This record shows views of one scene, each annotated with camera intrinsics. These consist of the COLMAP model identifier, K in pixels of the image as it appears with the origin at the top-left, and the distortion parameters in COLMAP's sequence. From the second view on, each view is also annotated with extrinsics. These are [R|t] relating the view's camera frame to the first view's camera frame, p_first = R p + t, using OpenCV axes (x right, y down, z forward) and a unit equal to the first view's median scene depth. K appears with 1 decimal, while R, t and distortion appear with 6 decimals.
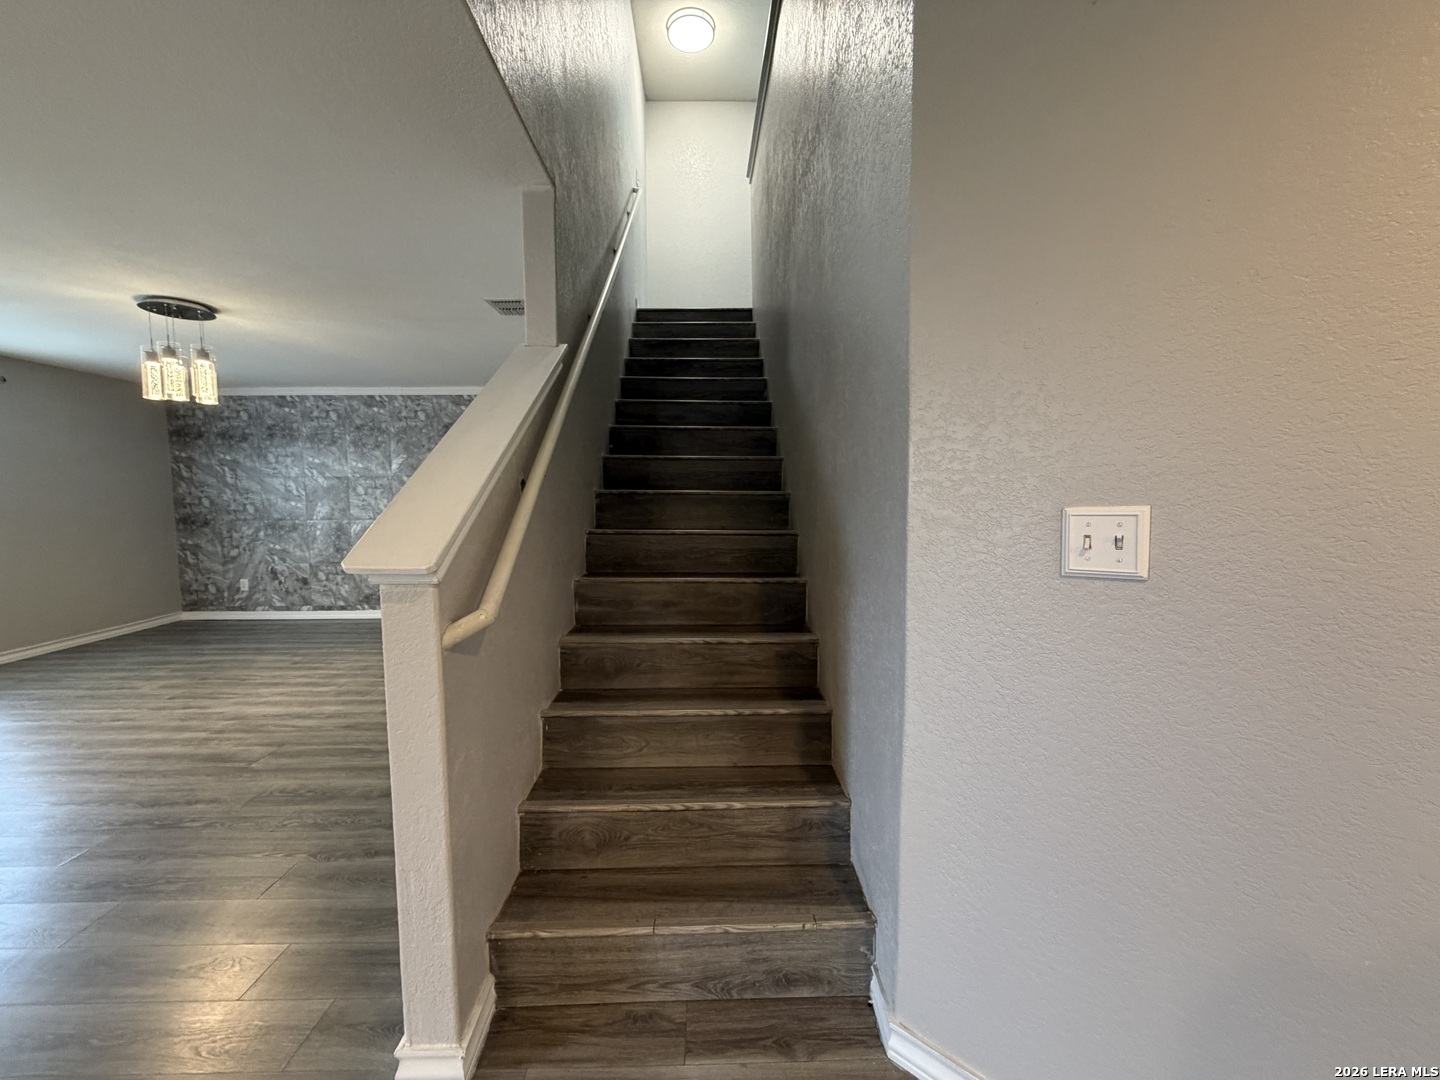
lens RADIAL K [[576.0, 0, 715.3], [0, 576.0, 539.3], [0, 0, 1]] dist [-0.001057, 0.000390]
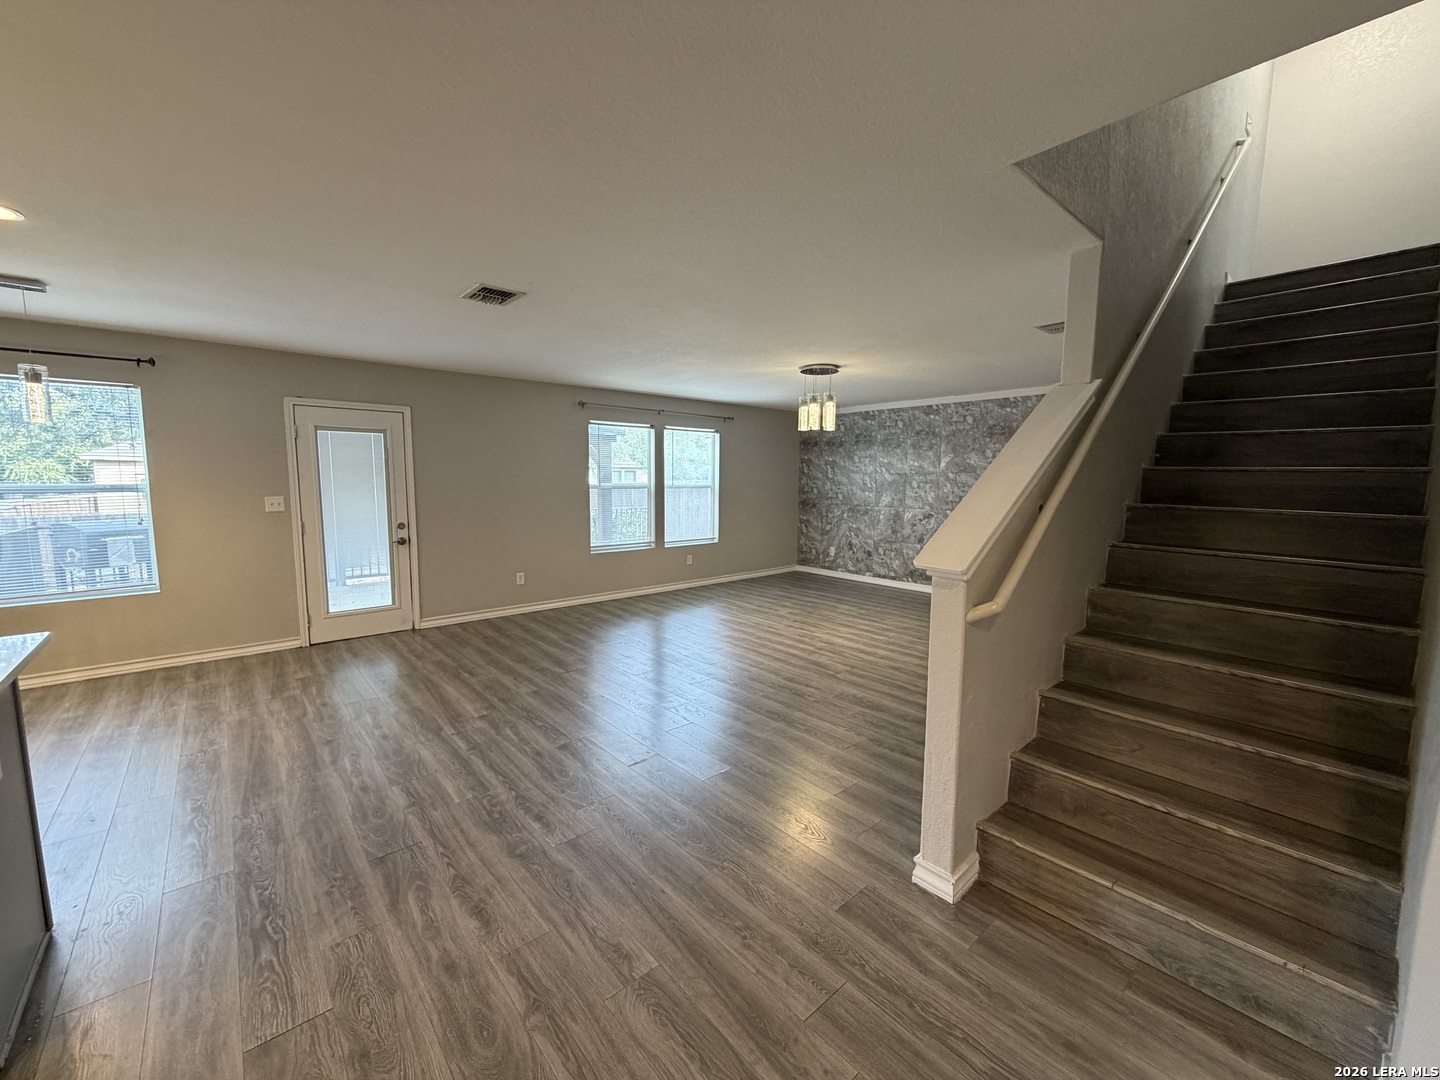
lens RADIAL K [[576.0, 0, 715.3], [0, 576.0, 539.3], [0, 0, 1]] dist [-0.001057, 0.000390]
pose [[0.641371, 0.092661, -0.761615, 0.087743], [-0.069491, 0.995616, 0.062611, -0.028320], [0.764077, 0.012768, 0.644998, -0.179593]]
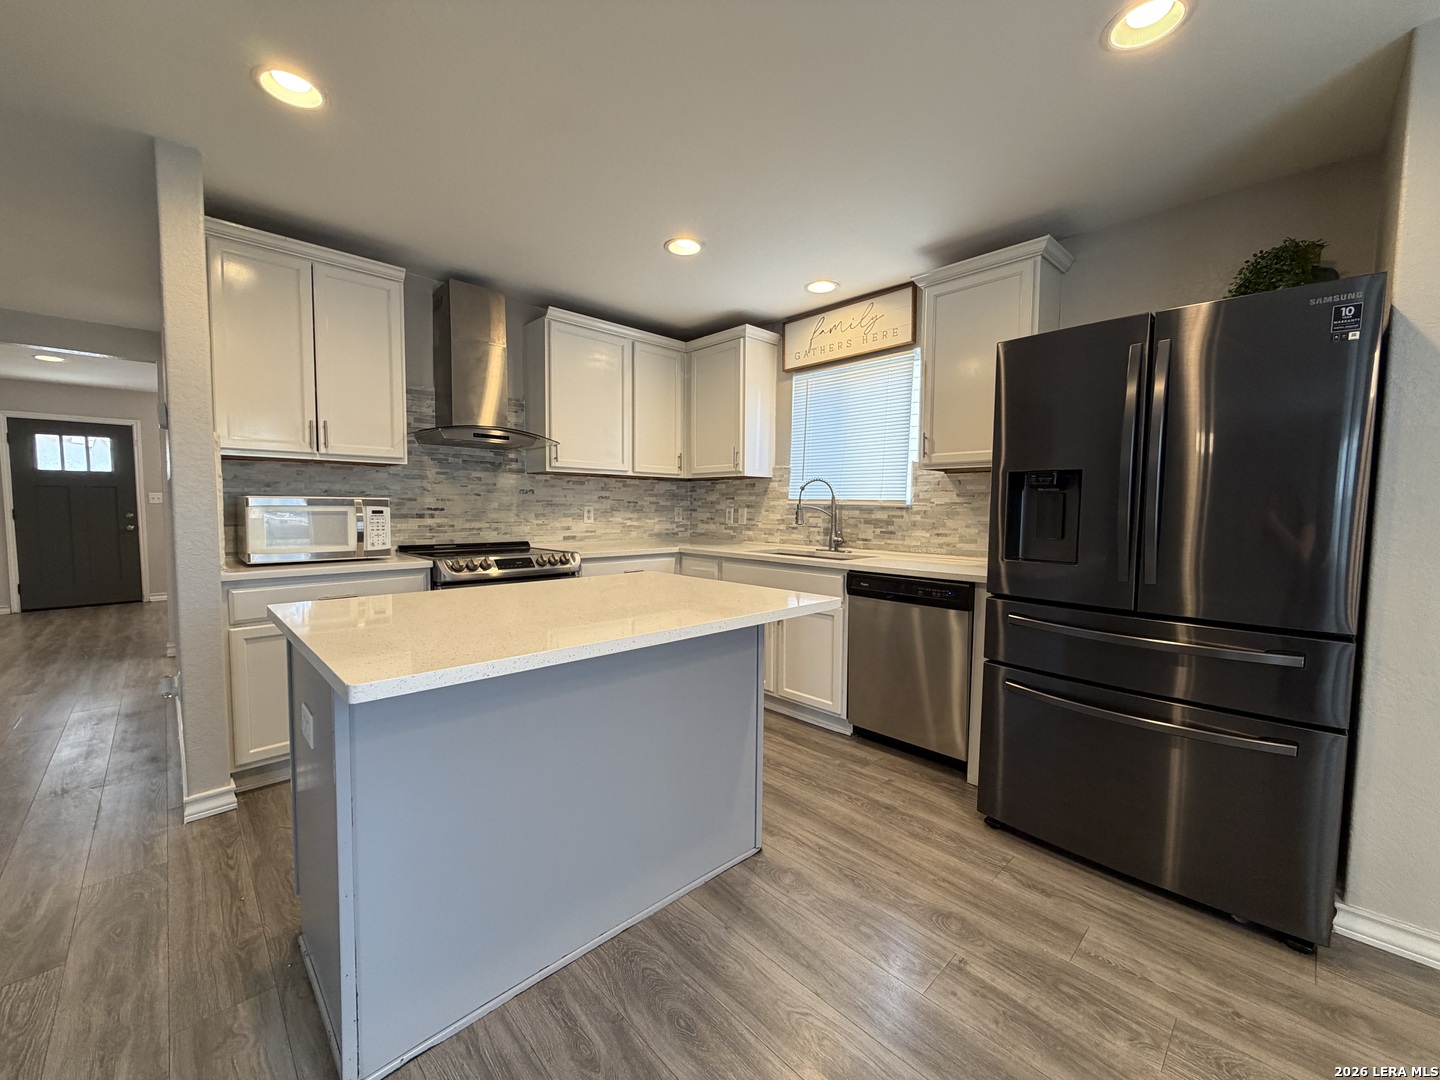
lens RADIAL K [[576.0, 0, 715.3], [0, 576.0, 539.3], [0, 0, 1]] dist [-0.001057, 0.000390]
pose [[-0.674950, -0.044185, 0.736539, -1.001164], [0.051442, 0.992959, 0.106708, 0.058823], [-0.736068, 0.109911, -0.667925, -0.267411]]
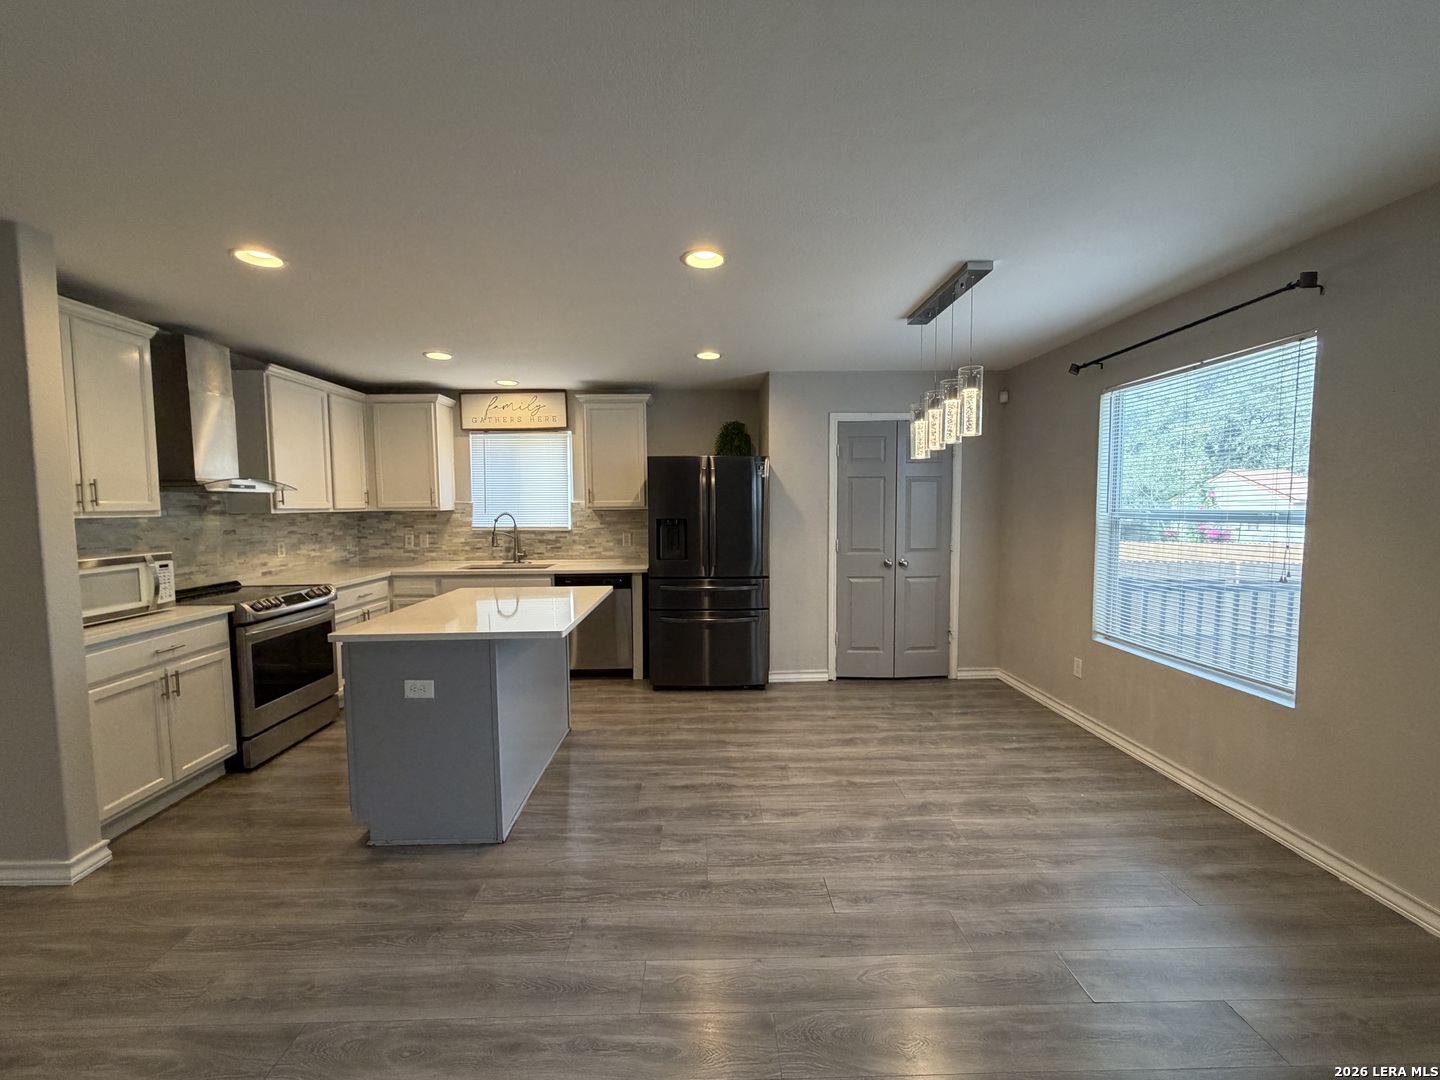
lens RADIAL K [[576.0, 0, 715.3], [0, 576.0, 539.3], [0, 0, 1]] dist [-0.001057, 0.000390]
pose [[-0.999894, 0.014377, -0.002116, -0.895240], [0.013944, 0.990217, 0.138835, -0.052959], [0.004091, 0.138790, -0.990313, 0.323894]]
